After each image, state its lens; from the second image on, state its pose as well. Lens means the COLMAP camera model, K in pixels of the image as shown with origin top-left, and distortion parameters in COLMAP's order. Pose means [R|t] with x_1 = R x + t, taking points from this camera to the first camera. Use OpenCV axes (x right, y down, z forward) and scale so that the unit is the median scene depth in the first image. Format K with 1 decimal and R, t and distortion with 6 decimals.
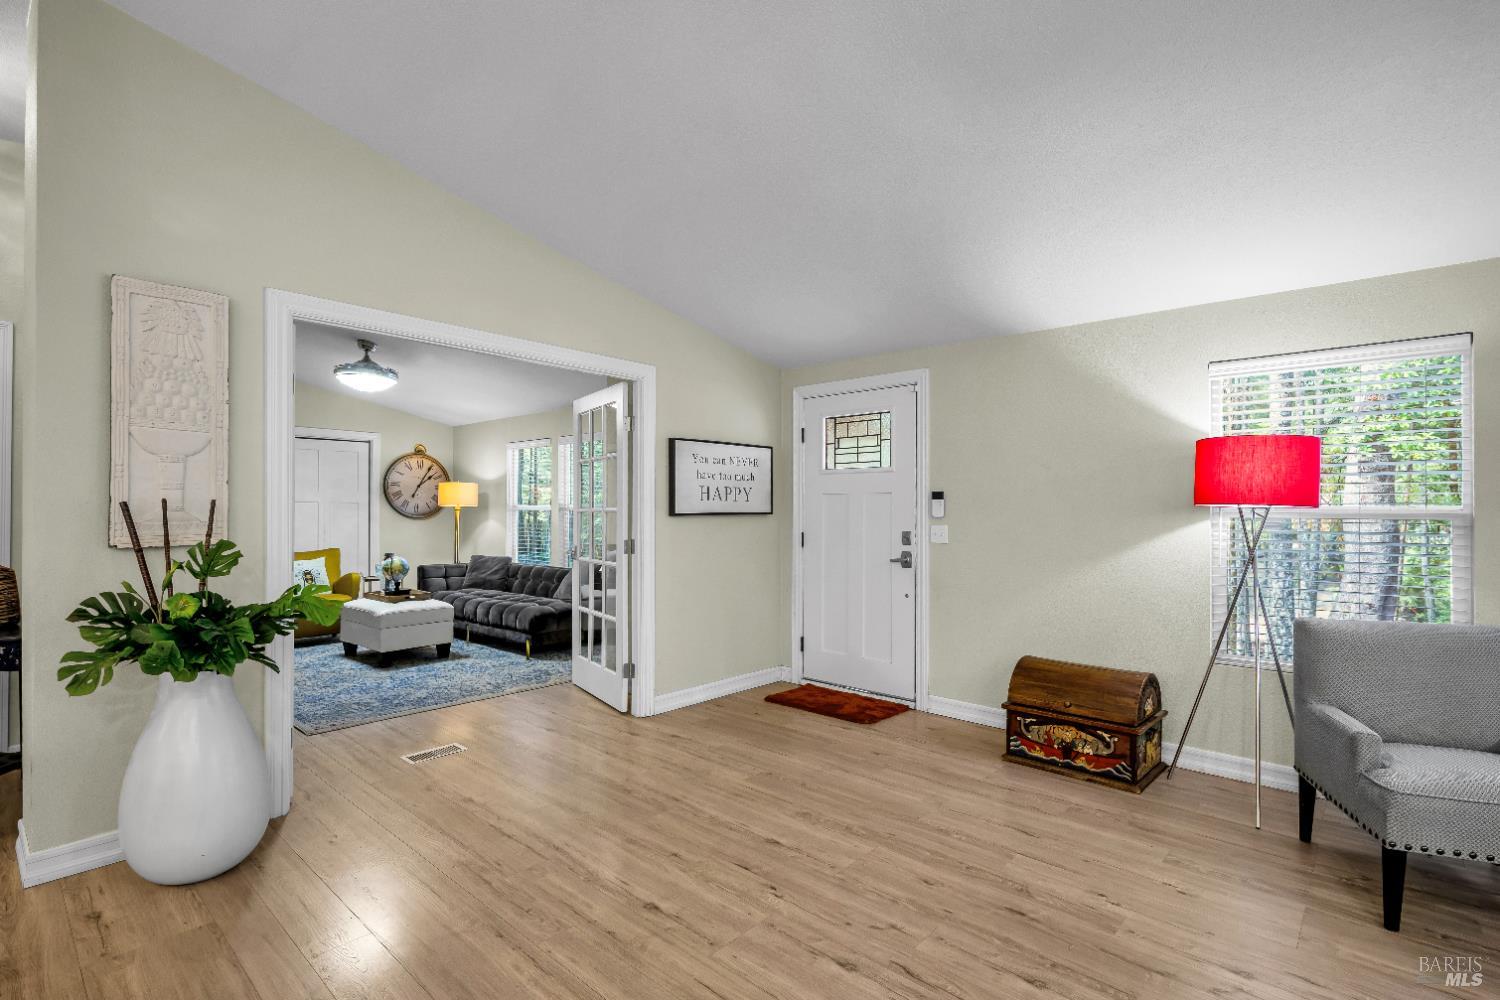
lens RADIAL K [[672.9, 0, 750.0], [0, 672.9, 500.0], [0, 0, 1]] dist [-0.000698, 0.000151]
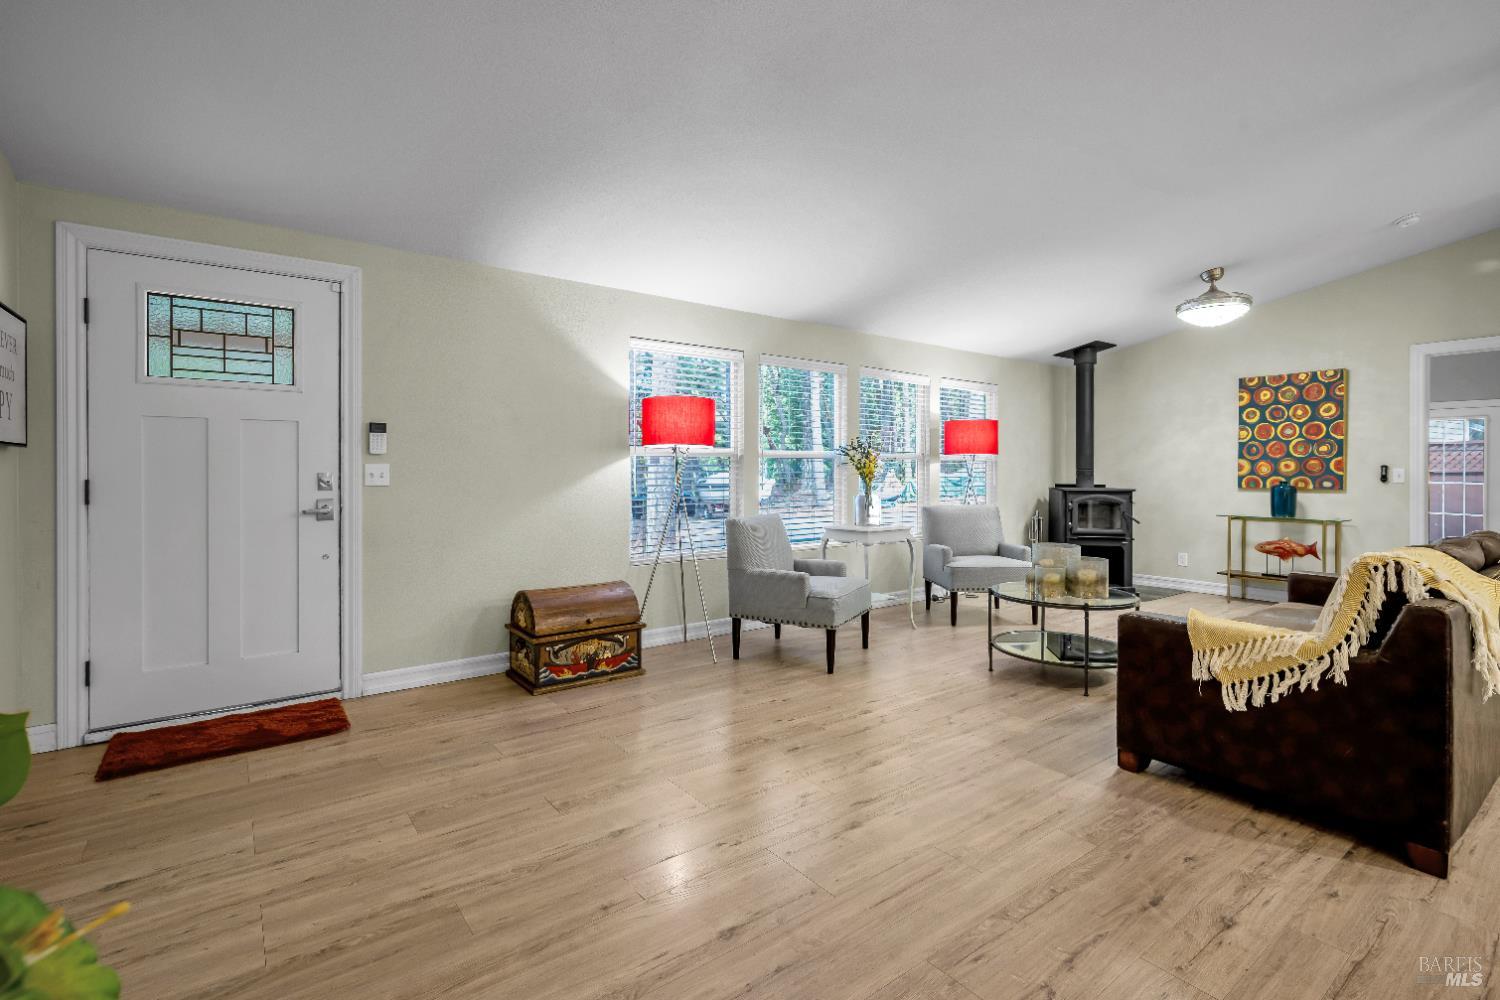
lens RADIAL K [[674.3, 0, 749.3], [0, 674.3, 464.3], [0, 0, 1]] dist [-0.001737, -0.000100]
pose [[0.225696, -0.002488, 0.974195, -0.526817], [-0.015400, 0.999863, 0.006121, 0.032982], [-0.974076, -0.016384, 0.225627, 0.473731]]
